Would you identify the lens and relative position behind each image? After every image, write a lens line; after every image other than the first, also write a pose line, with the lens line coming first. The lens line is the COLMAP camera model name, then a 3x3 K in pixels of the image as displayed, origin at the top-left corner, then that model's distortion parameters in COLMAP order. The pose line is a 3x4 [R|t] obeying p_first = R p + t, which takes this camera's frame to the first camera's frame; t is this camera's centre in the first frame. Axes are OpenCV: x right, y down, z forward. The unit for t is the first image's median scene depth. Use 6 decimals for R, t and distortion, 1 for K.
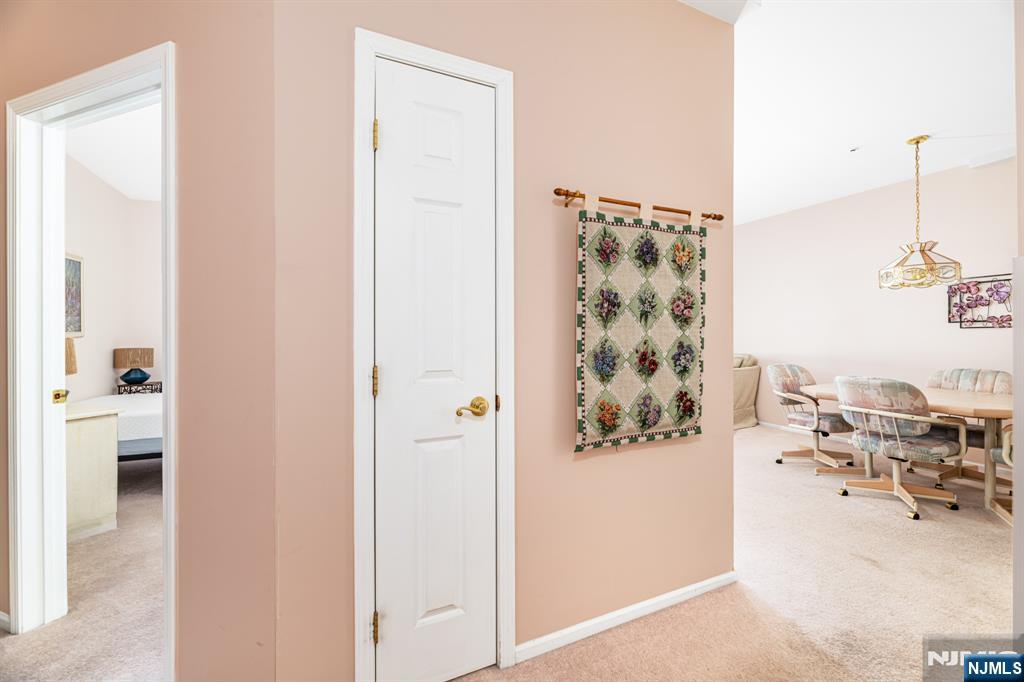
lens RADIAL K [[411.6, 0, 509.6], [0, 411.6, 336.1], [0, 0, 1]] dist [-0.002117, 0.002618]
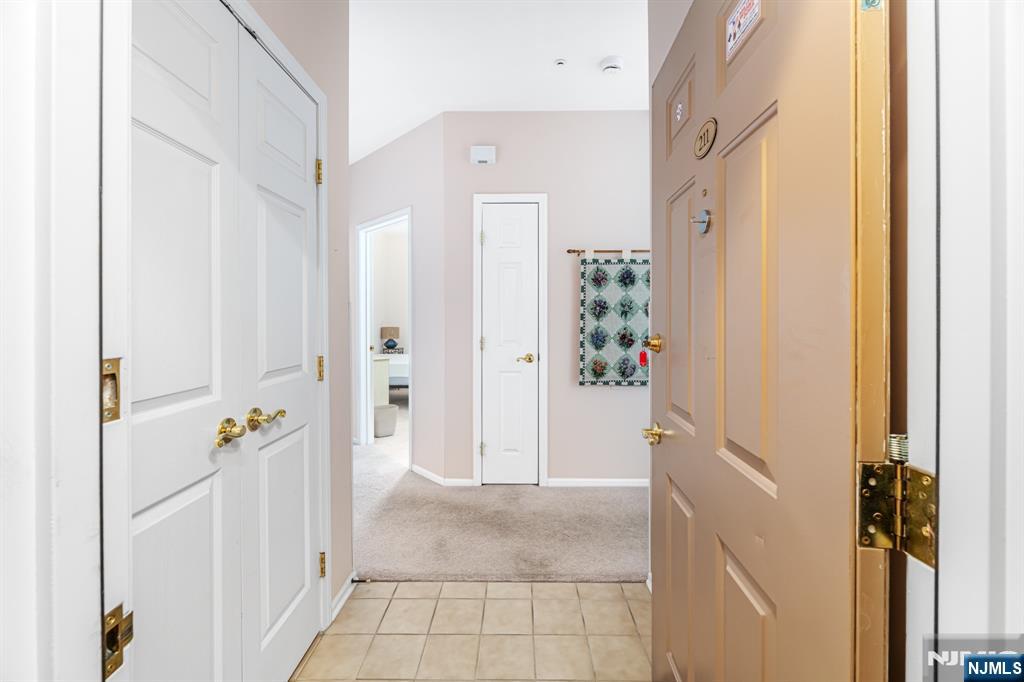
lens RADIAL K [[411.6, 0, 503.6], [0, 411.6, 317.5], [0, 0, 1]] dist [-0.002117, 0.002618]
pose [[0.898401, 0.002769, -0.439167, 0.655079], [-0.001812, 0.999995, 0.002596, -0.036983], [0.439172, -0.001537, 0.898402, -0.843881]]
